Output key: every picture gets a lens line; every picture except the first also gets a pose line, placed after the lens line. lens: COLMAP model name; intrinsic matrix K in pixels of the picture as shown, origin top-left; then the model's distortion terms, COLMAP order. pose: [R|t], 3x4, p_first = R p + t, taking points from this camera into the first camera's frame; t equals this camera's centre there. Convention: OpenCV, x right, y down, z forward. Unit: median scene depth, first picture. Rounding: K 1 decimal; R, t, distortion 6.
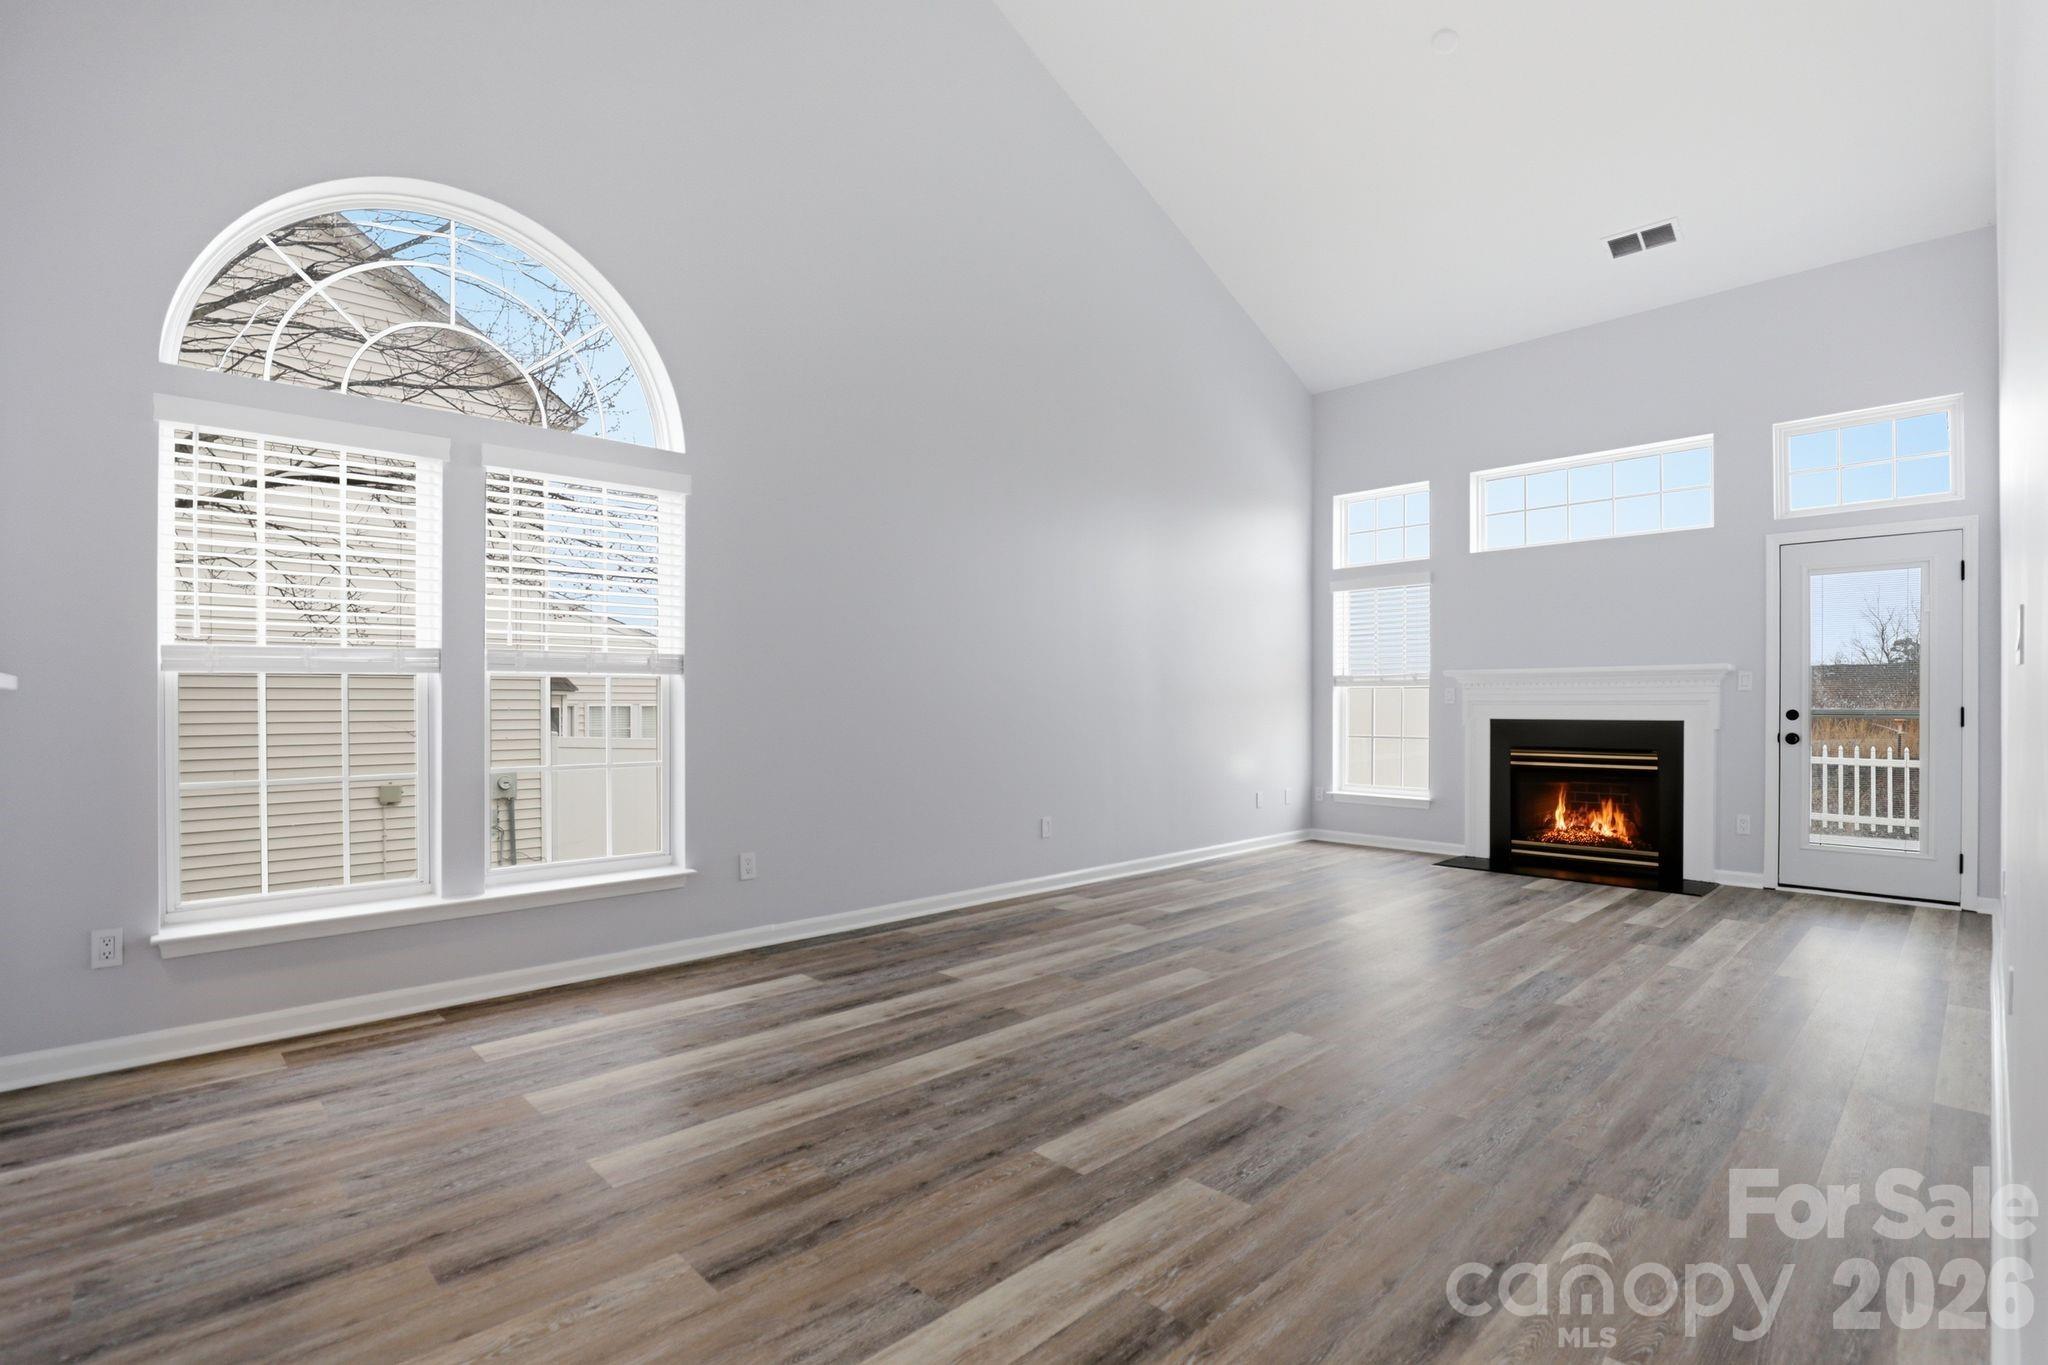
lens RADIAL K [[954.1, 0, 1059.6], [0, 954.1, 709.0], [0, 0, 1]] dist [-0.031638, 0.000323]
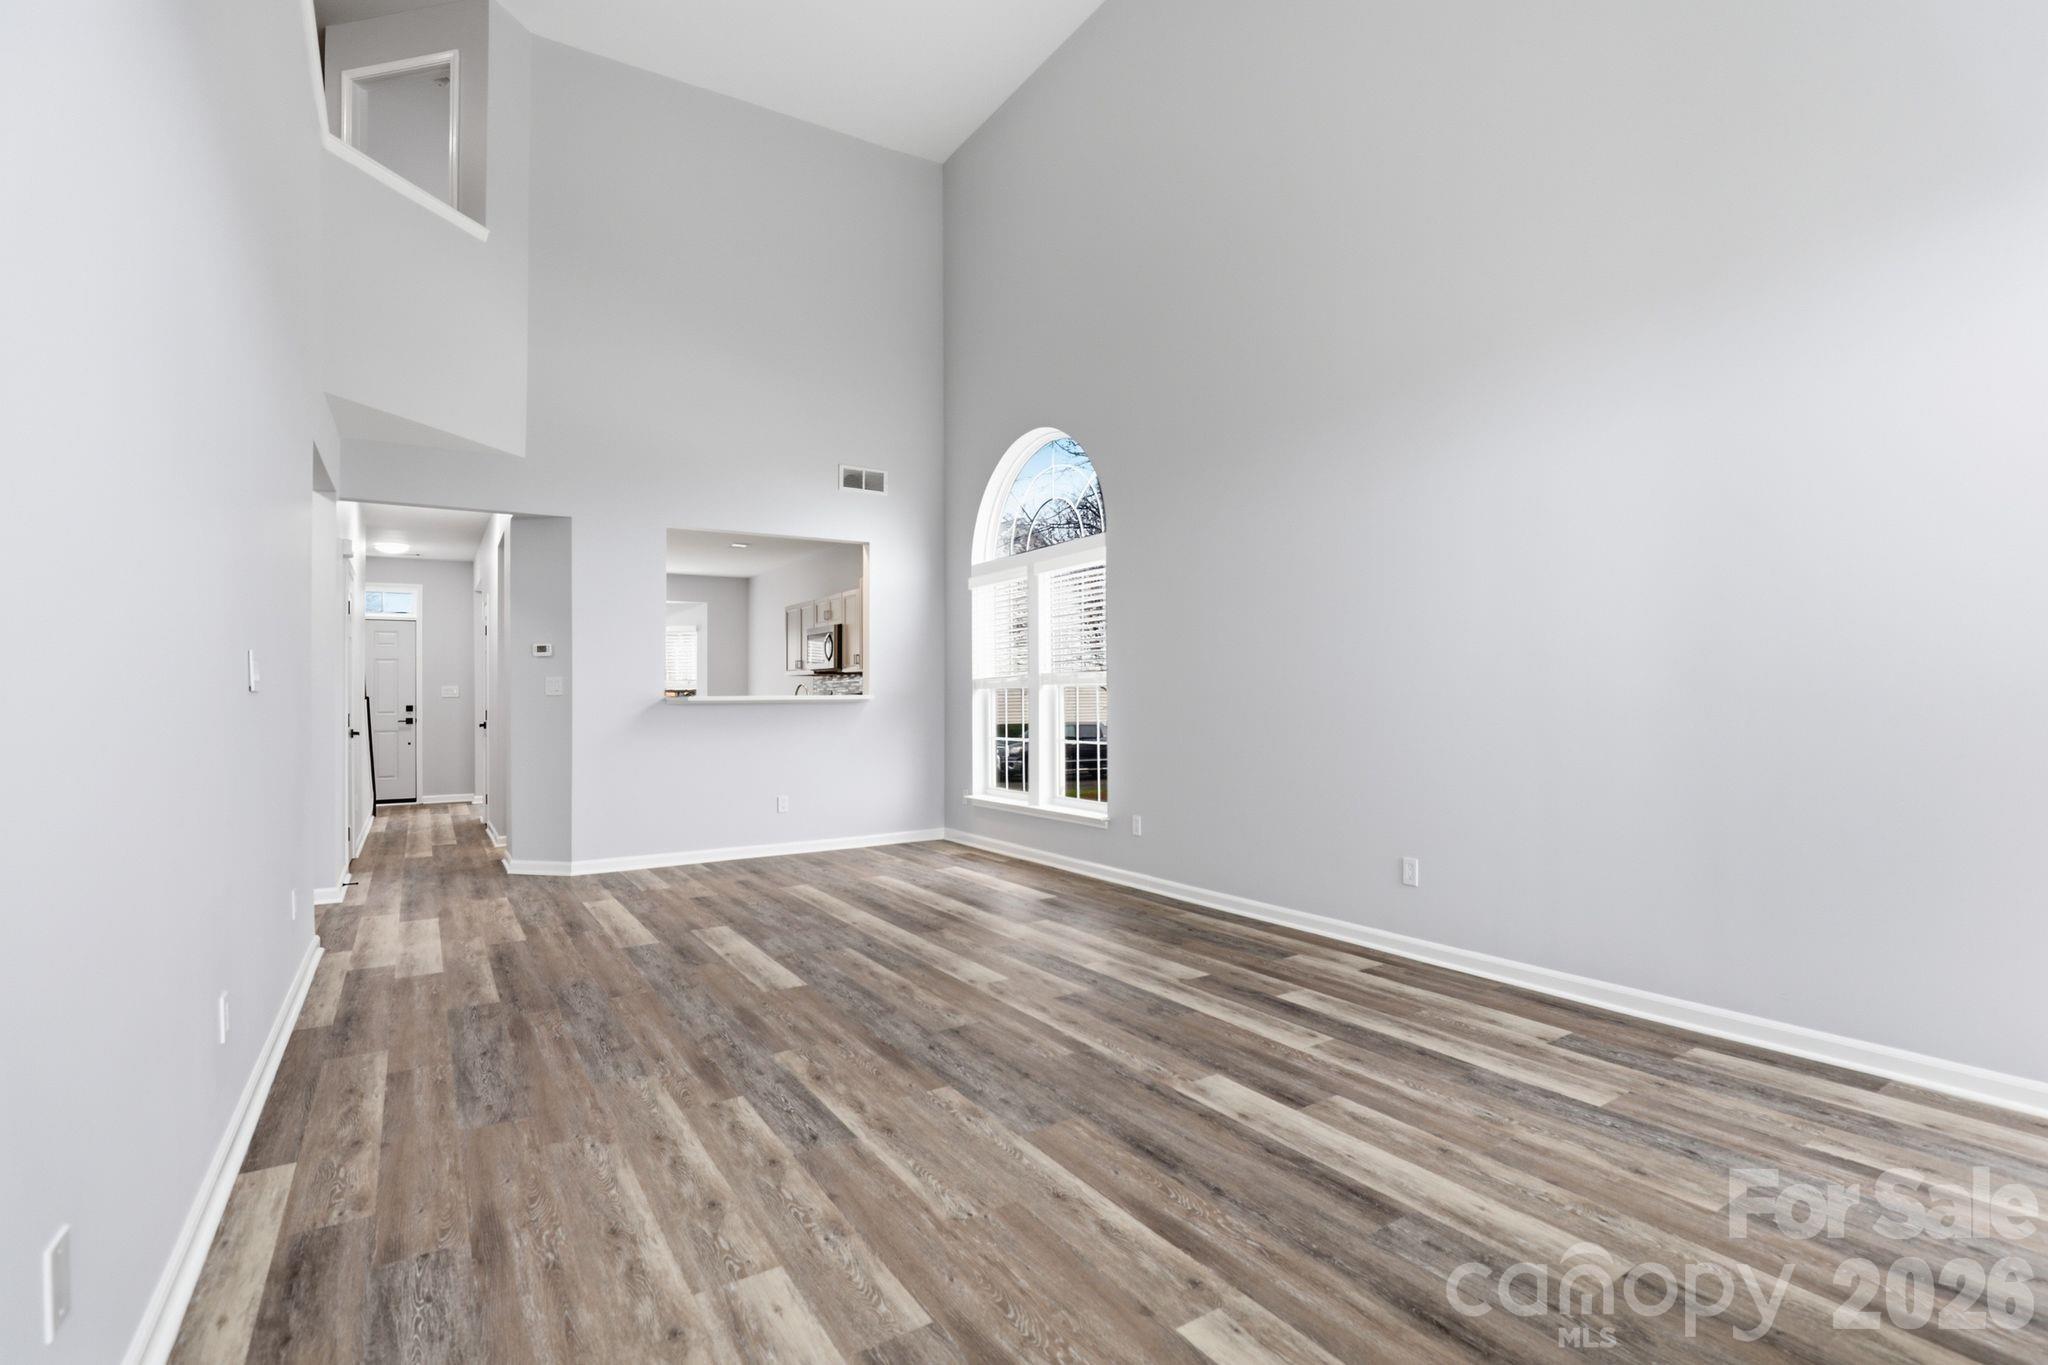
lens RADIAL K [[954.7, 0, 1030.2], [0, 954.7, 695.1], [0, 0, 1]] dist [-0.031857, 0.009255]
pose [[-0.208698, 0.001382, -0.977979, 1.139770], [0.003092, 0.999995, 0.000754, -0.021528], [0.977975, -0.002866, -0.208701, 1.280133]]
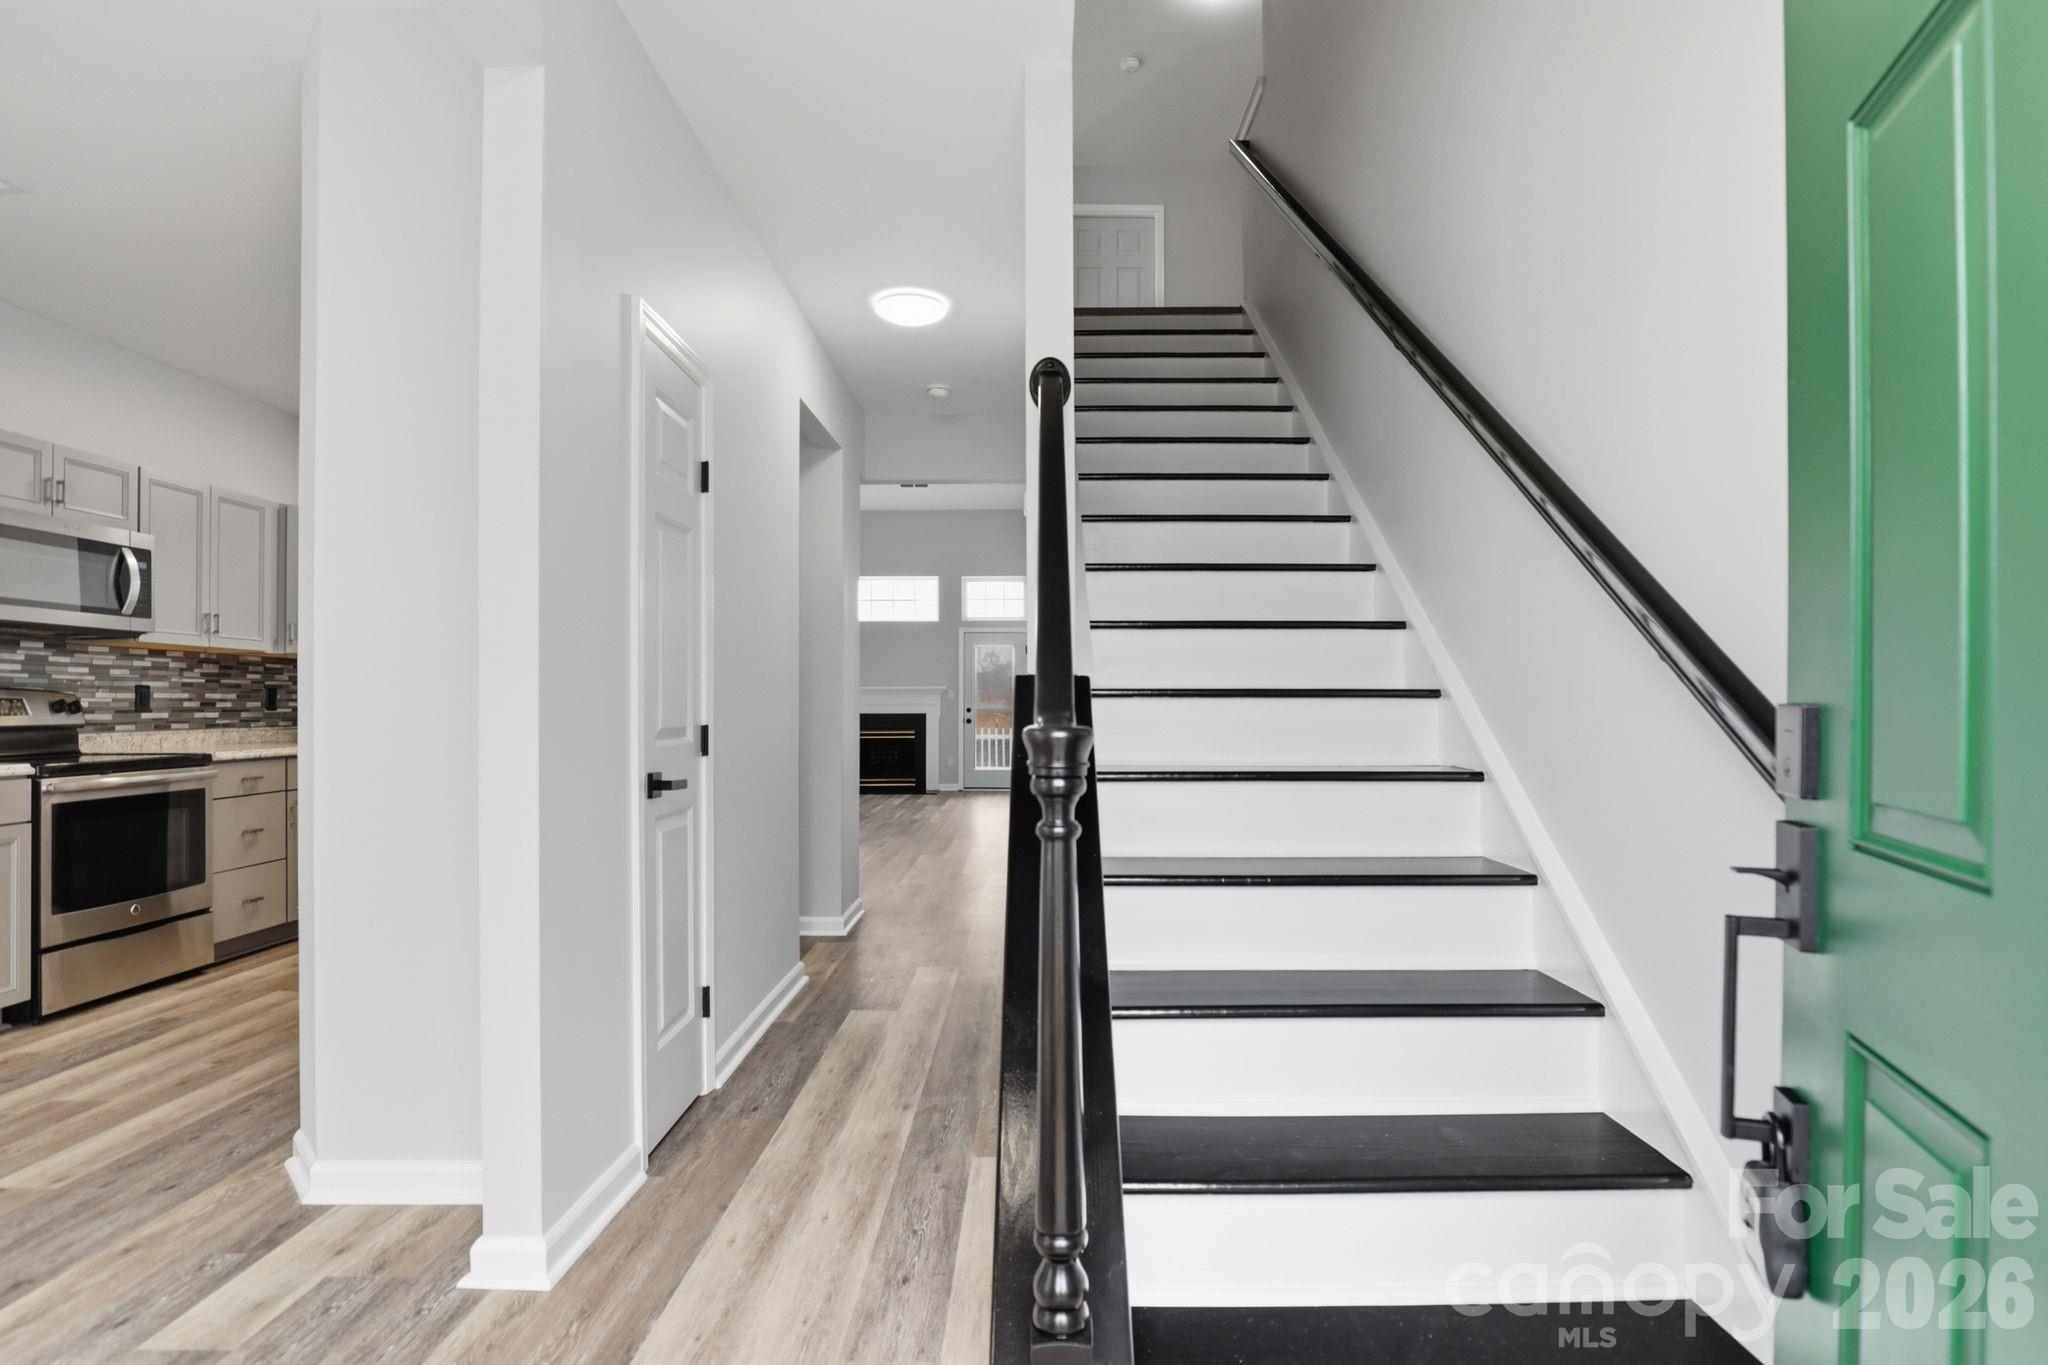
lens RADIAL K [[954.7, 0, 1030.2], [0, 954.7, 695.1], [0, 0, 1]] dist [-0.031857, 0.009255]
pose [[0.718942, 0.005650, 0.695048, -0.968102], [0.003110, 0.999931, -0.011345, -0.004719], [-0.695064, 0.010318, 0.718874, -1.025419]]
